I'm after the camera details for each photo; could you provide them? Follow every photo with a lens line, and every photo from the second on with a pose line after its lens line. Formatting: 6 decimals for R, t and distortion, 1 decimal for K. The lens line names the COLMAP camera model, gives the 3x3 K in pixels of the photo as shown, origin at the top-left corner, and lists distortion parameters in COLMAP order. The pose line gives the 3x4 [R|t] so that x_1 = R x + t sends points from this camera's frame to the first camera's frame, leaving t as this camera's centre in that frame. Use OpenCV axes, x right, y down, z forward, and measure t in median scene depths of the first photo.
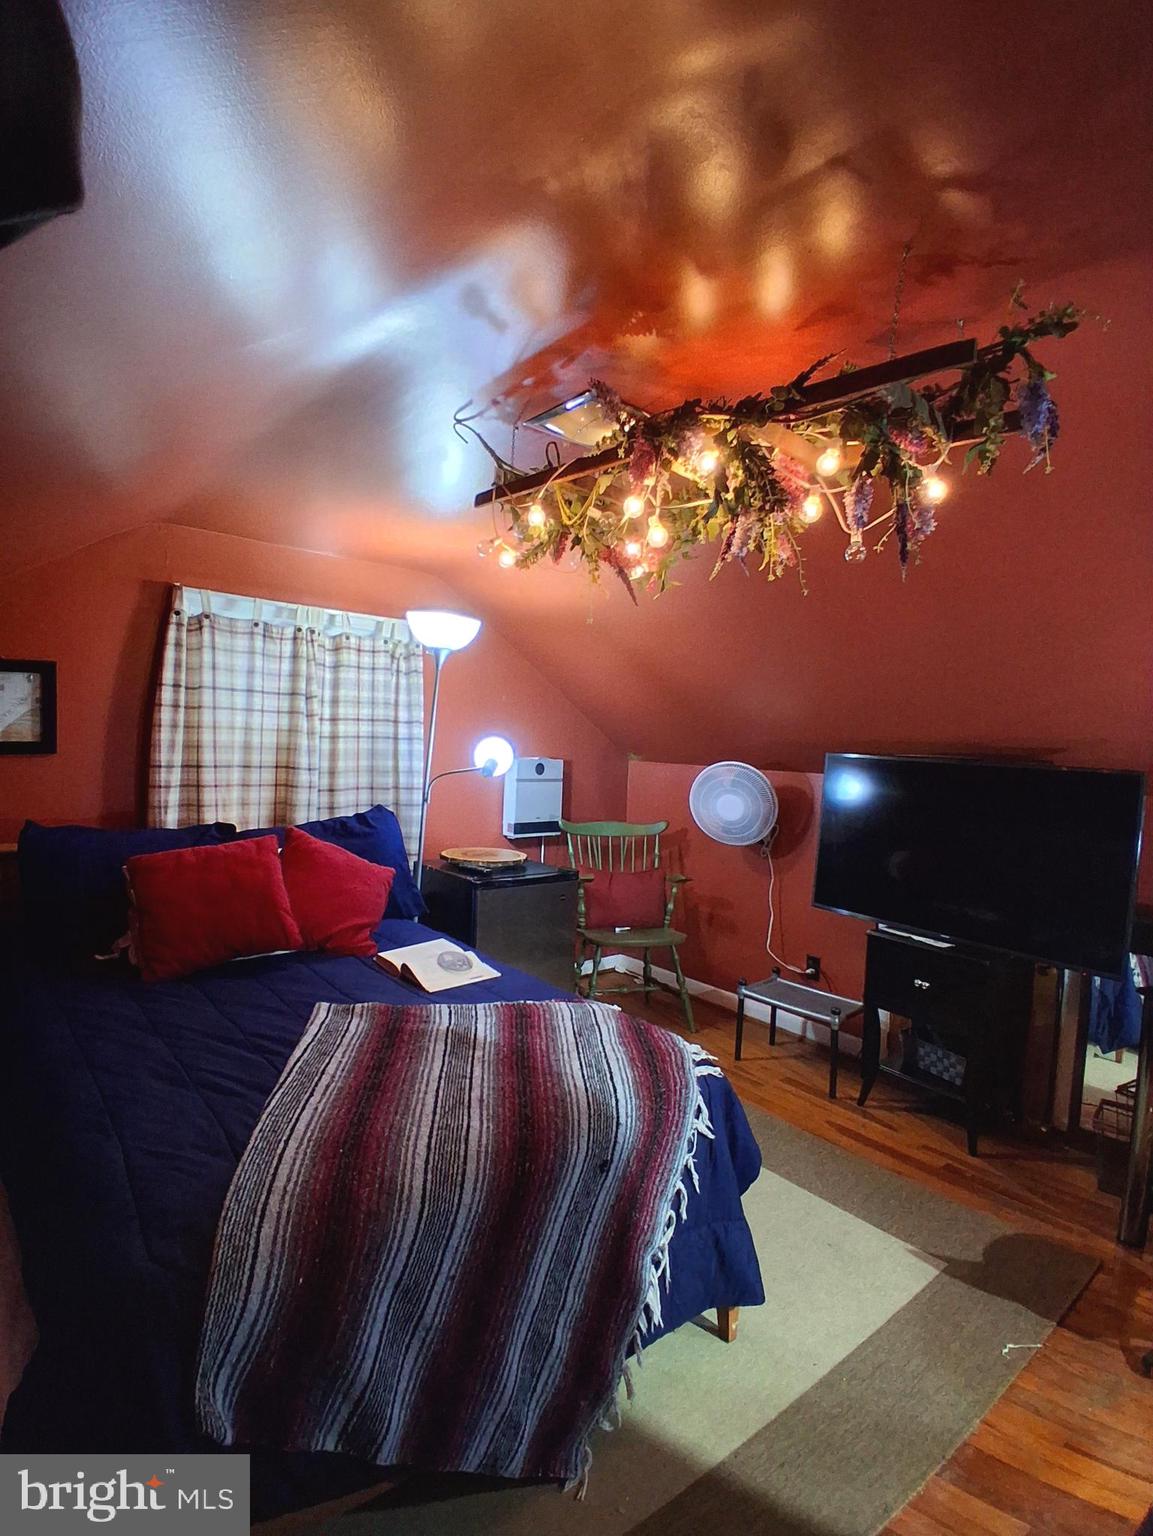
lens RADIAL K [[749.6, 0, 558.9], [0, 749.6, 765.1], [0, 0, 1]] dist [0.002595, -0.040895]
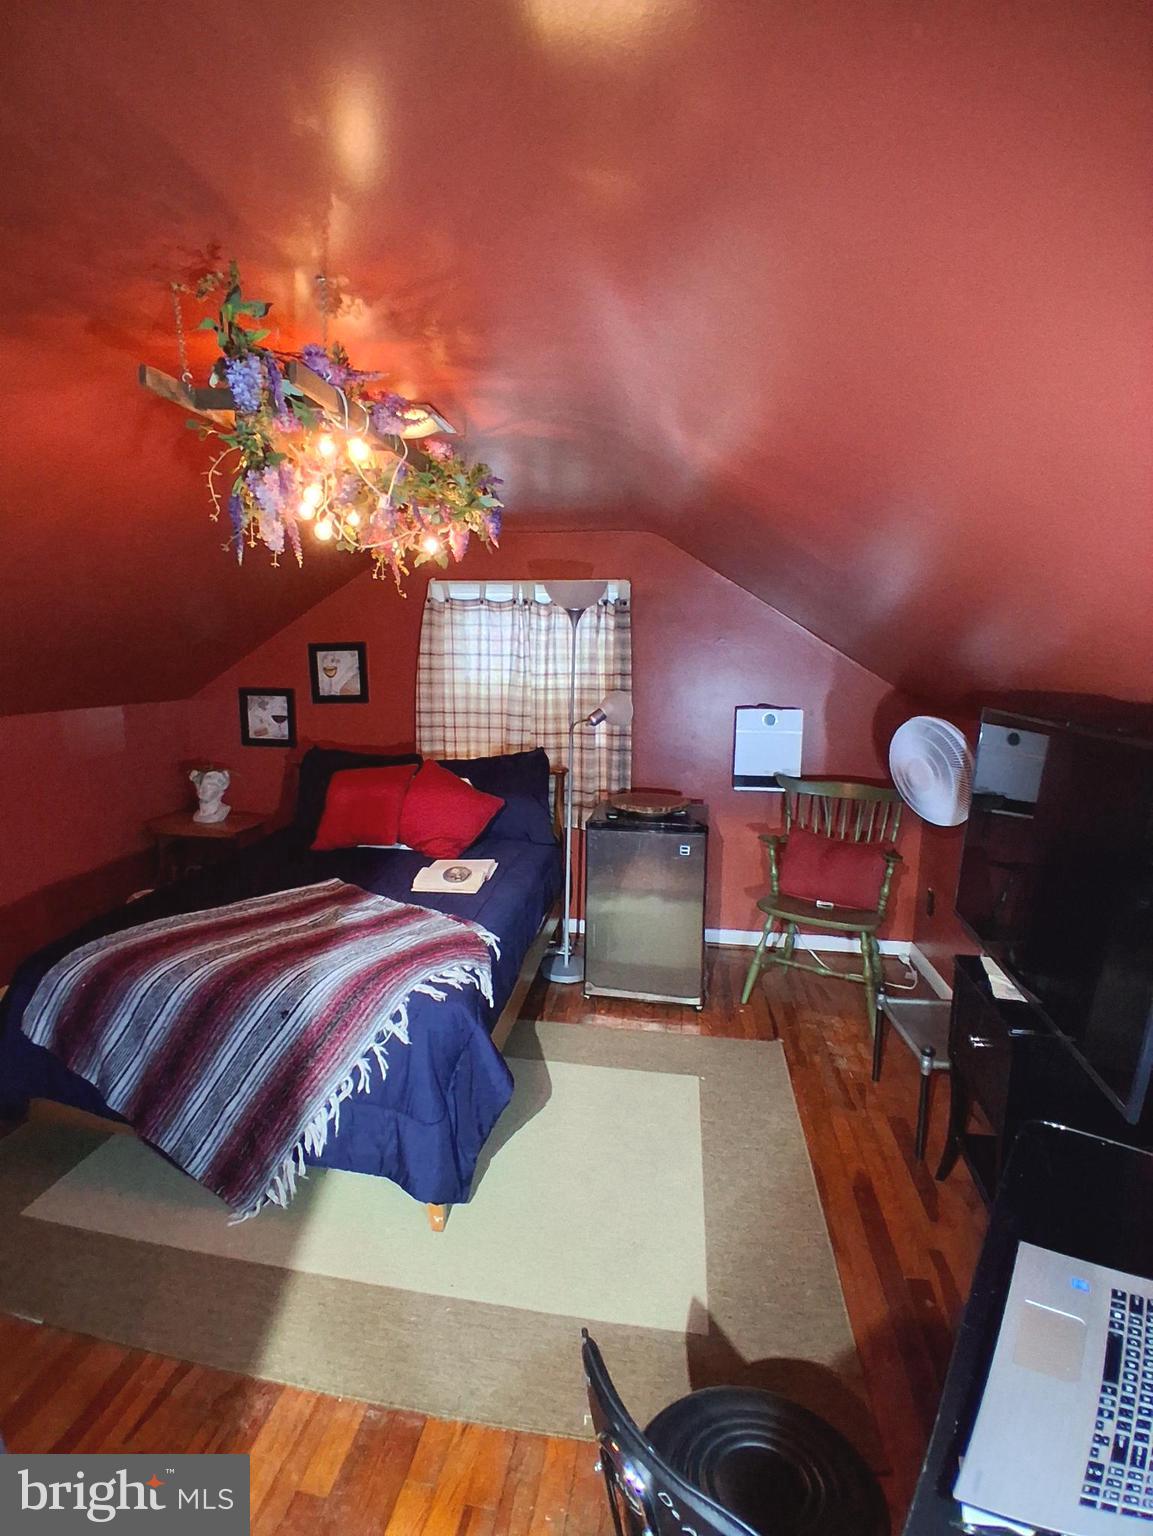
lens RADIAL K [[749.6, 0, 558.9], [0, 749.6, 765.1], [0, 0, 1]] dist [0.002595, -0.040895]
pose [[0.667211, 0.066533, -0.741892, 1.108736], [-0.012433, 0.996859, 0.078216, -0.020299], [0.744765, -0.042963, 0.665942, 0.394702]]
